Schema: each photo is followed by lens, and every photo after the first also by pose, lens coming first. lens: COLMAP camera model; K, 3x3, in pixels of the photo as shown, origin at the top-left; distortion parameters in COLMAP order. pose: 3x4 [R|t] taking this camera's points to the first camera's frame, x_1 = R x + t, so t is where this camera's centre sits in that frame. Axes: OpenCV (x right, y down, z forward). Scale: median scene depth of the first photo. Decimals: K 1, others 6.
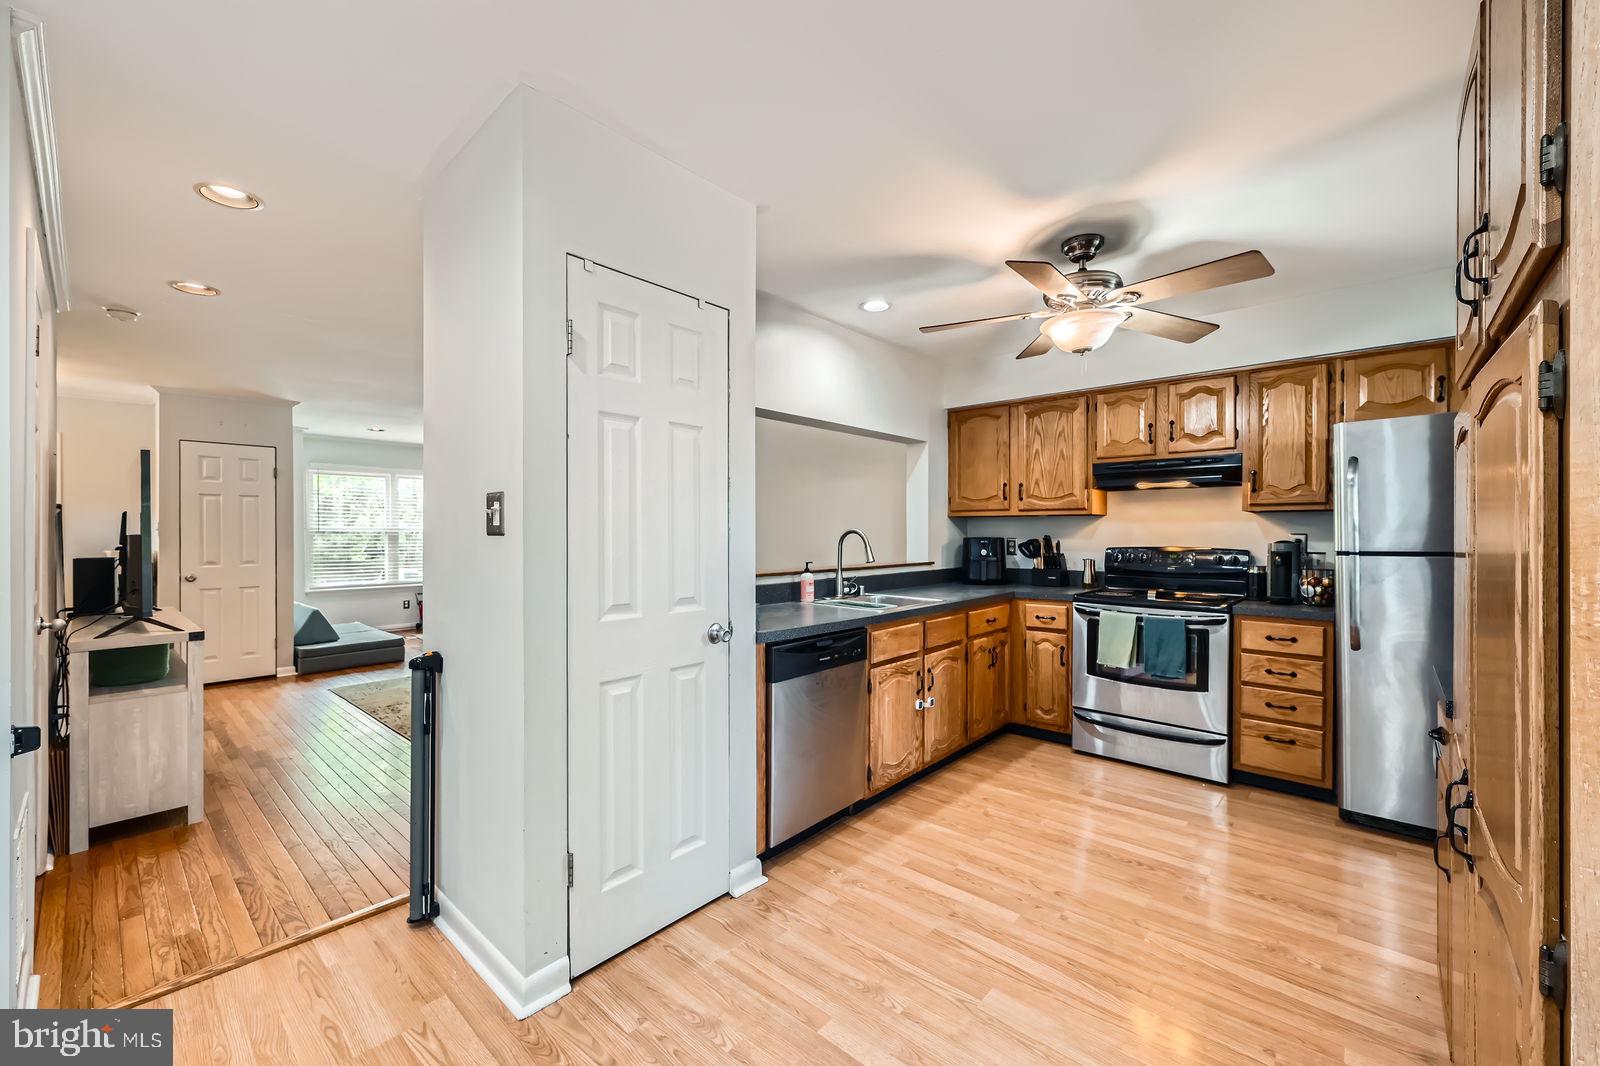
lens RADIAL K [[640.2, 0, 797.4], [0, 640.2, 534.5], [0, 0, 1]] dist [0.000917, 0.000100]
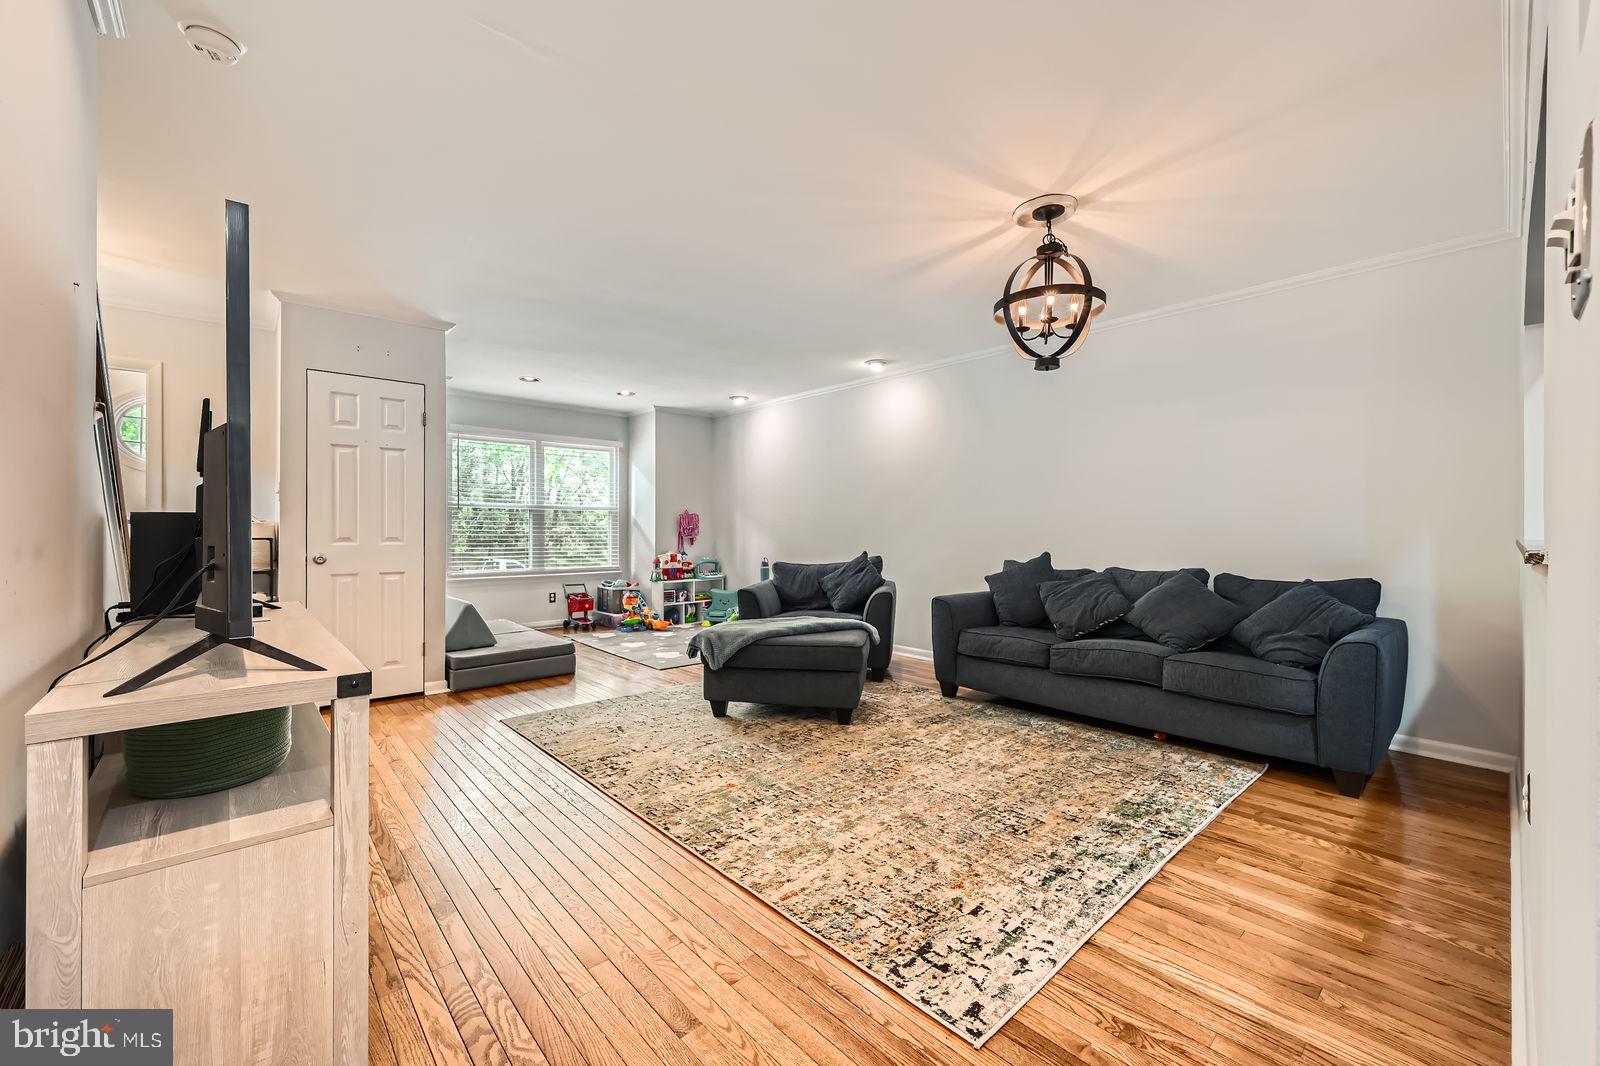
lens RADIAL K [[635.5, 0, 794.7], [0, 635.5, 527.1], [0, 0, 1]] dist [0.000555, 0.000060]
pose [[0.994112, 0.001543, -0.108344, -0.522939], [-0.002082, 0.999986, -0.004864, 0.052484], [0.108335, 0.005060, 0.994102, 0.534412]]
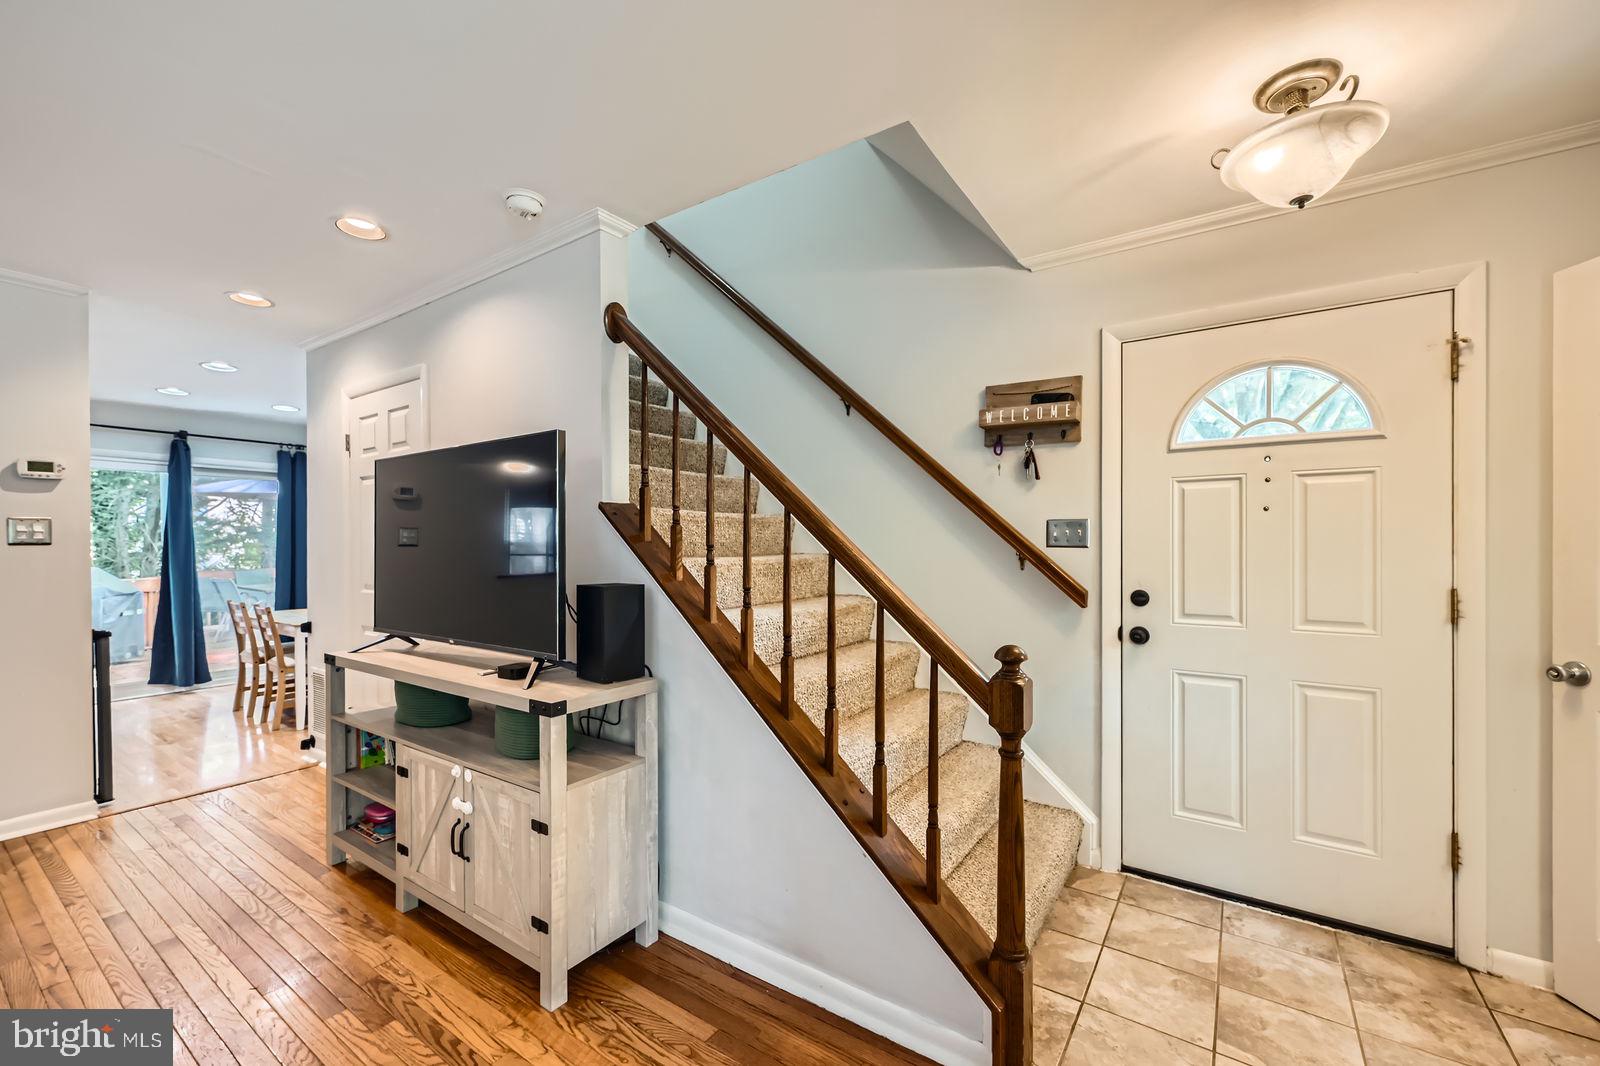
lens RADIAL K [[645.2, 0, 796.4], [0, 645.2, 541.0], [0, 0, 1]] dist [0.001589, 0.000159]
pose [[-0.990843, 0.002112, -0.135002, -1.244850], [0.001590, 0.999991, 0.003975, -0.008759], [0.135009, 0.003724, -0.990837, 1.699407]]
